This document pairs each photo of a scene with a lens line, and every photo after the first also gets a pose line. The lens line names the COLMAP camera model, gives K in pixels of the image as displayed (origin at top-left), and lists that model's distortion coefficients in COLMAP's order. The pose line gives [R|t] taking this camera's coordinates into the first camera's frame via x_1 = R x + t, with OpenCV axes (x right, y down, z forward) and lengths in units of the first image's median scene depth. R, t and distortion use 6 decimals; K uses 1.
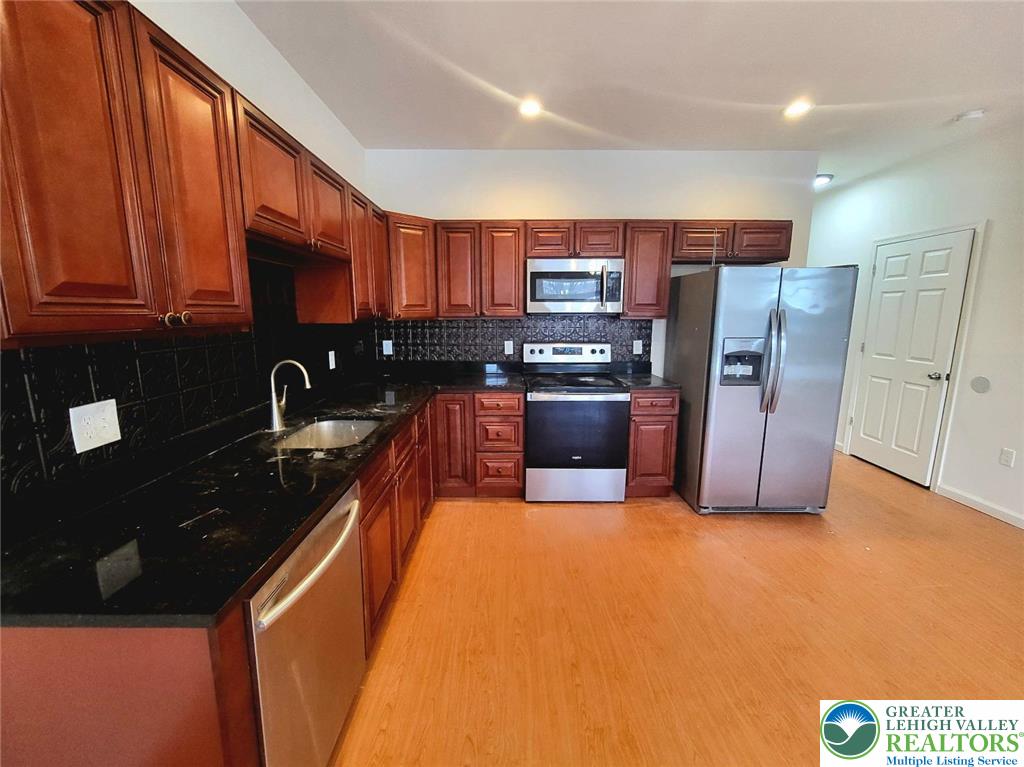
lens RADIAL K [[409.0, 0, 517.3], [0, 409.0, 384.2], [0, 0, 1]] dist [-0.003246, -0.000331]
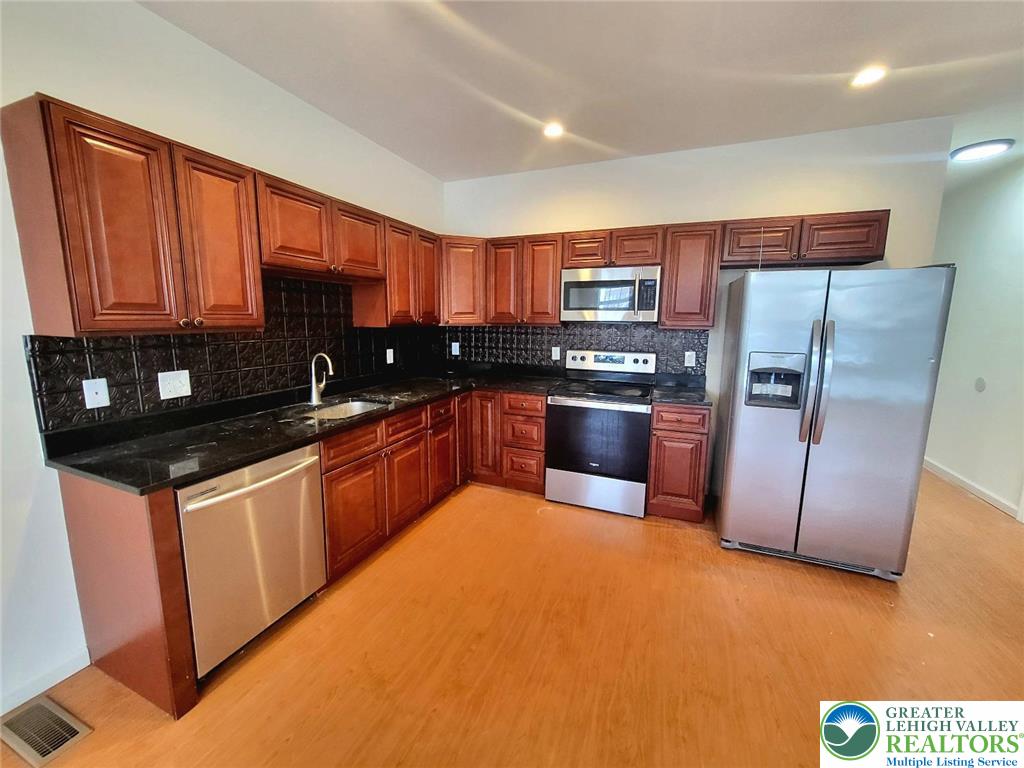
lens RADIAL K [[409.0, 0, 515.1], [0, 409.0, 385.2], [0, 0, 1]] dist [-0.003246, -0.000331]
pose [[0.921399, 0.072692, -0.381759, 0.340613], [-0.077239, 0.997007, 0.003421, -0.004196], [0.380865, 0.026334, 0.924256, -0.010219]]
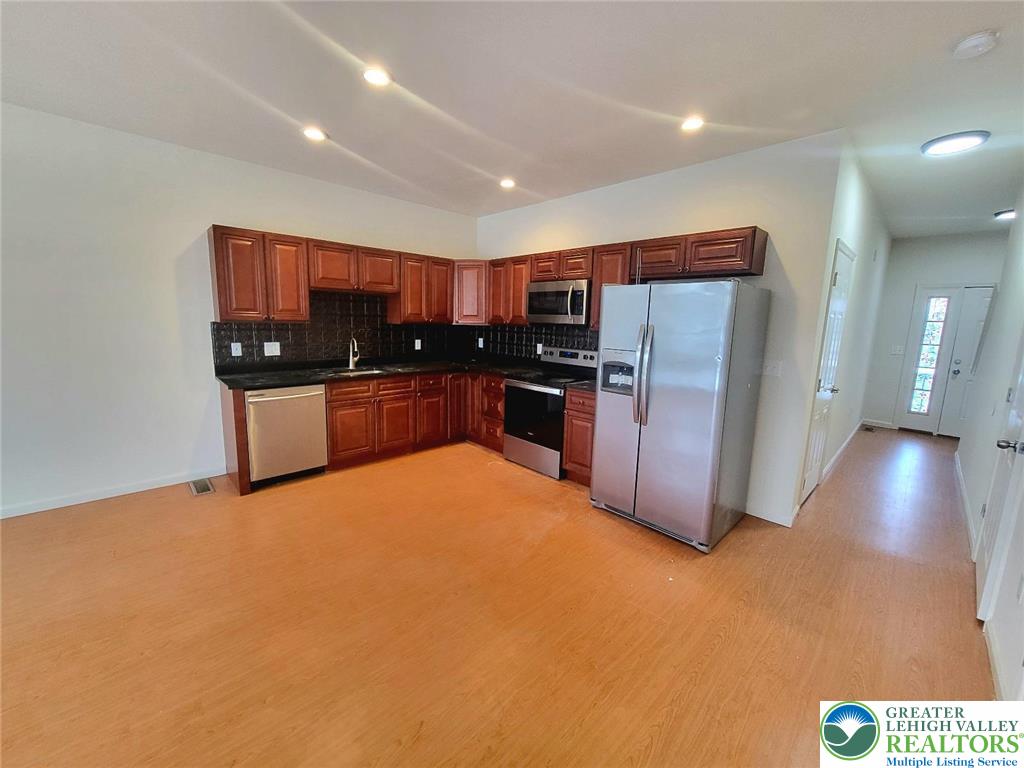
lens RADIAL K [[409.0, 0, 509.5], [0, 409.0, 388.2], [0, 0, 1]] dist [-0.003246, -0.000331]
pose [[0.679224, 0.143479, -0.719770, 1.035149], [-0.154470, 0.986685, 0.050918, -0.020212], [0.717492, 0.076598, 0.692343, 0.035138]]
